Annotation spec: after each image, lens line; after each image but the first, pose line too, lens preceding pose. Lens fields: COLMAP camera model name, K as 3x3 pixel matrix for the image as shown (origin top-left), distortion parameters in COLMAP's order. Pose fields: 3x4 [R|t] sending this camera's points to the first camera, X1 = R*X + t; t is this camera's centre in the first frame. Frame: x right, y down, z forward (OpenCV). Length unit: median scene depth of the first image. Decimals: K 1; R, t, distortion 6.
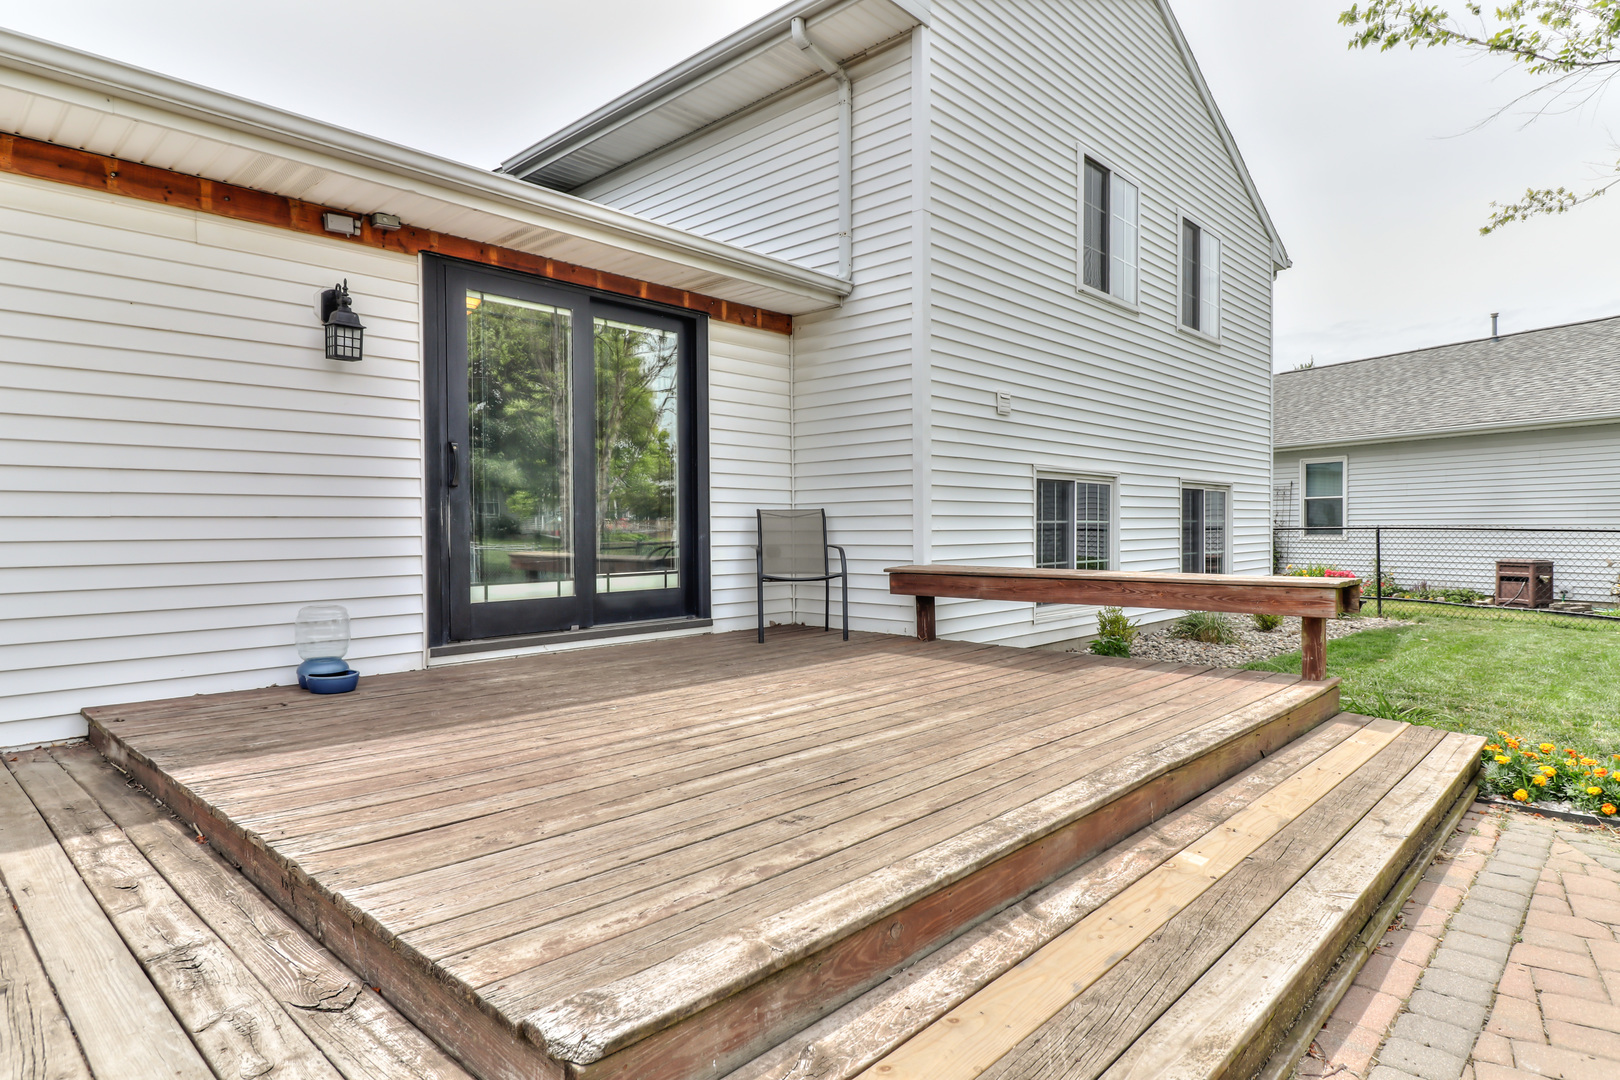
lens RADIAL K [[907.8, 0, 813.3], [0, 907.8, 536.6], [0, 0, 1]] dist [0.005639, 0.001838]
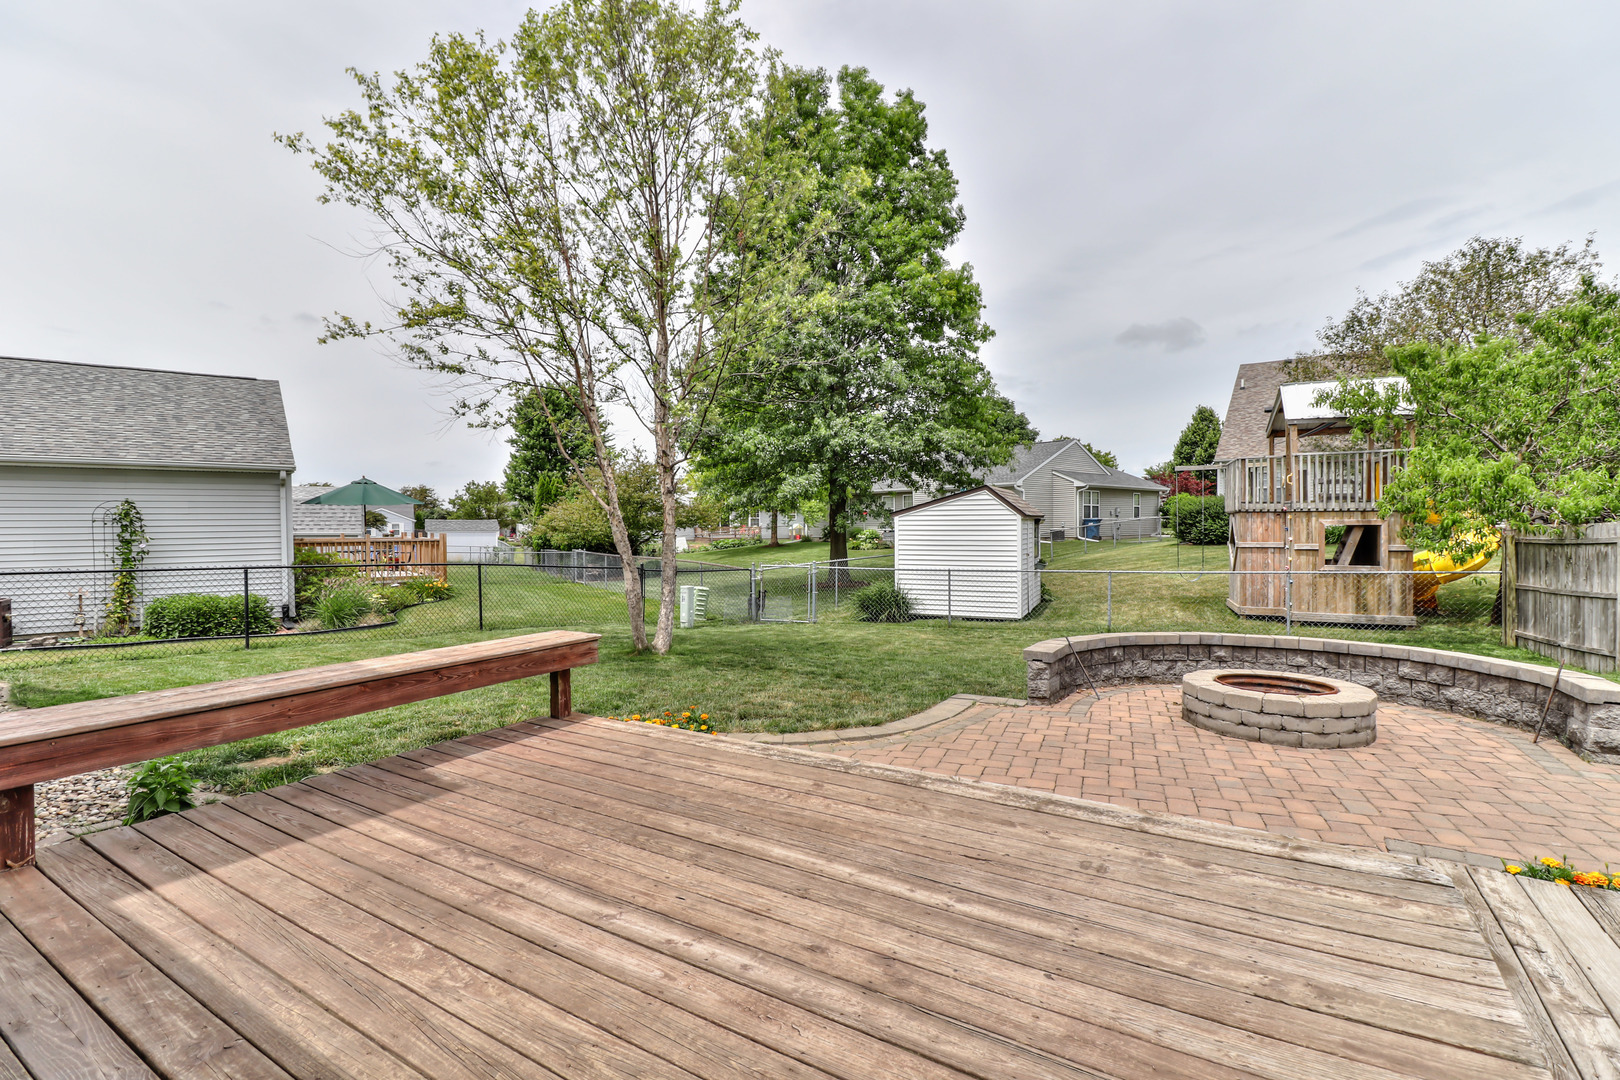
lens RADIAL K [[734.0, 0, 827.9], [0, 734.0, 536.9], [0, 0, 1]] dist [0.003984, -0.004259]
pose [[-0.208239, -0.004011, 0.978070, -0.724127], [0.016778, 0.999830, 0.007672, -0.125909], [-0.977934, 0.018008, -0.208137, 1.200489]]
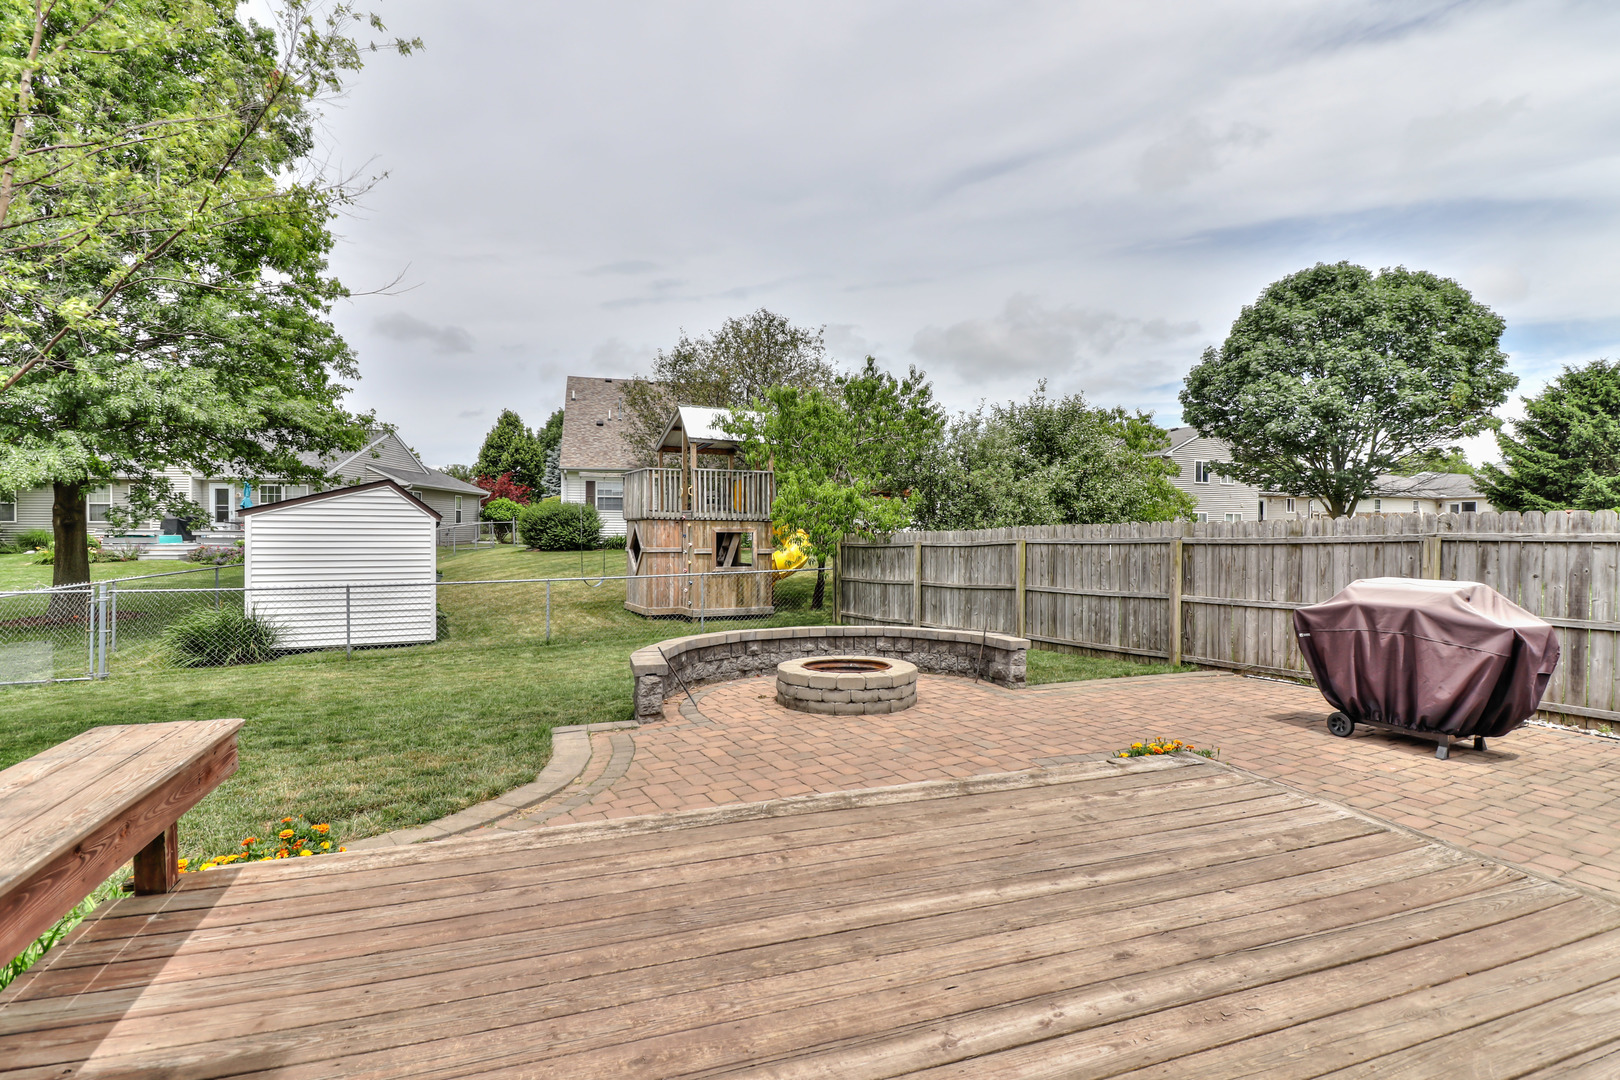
lens RADIAL K [[778.6, 0, 819.8], [0, 778.6, 527.7], [0, 0, 1]] dist [0.004379, -0.007766]
pose [[-0.883340, 0.008200, 0.468661, -0.185299], [0.009065, 0.999959, -0.000409, -0.134277], [-0.468645, 0.003887, -0.883378, 1.798309]]
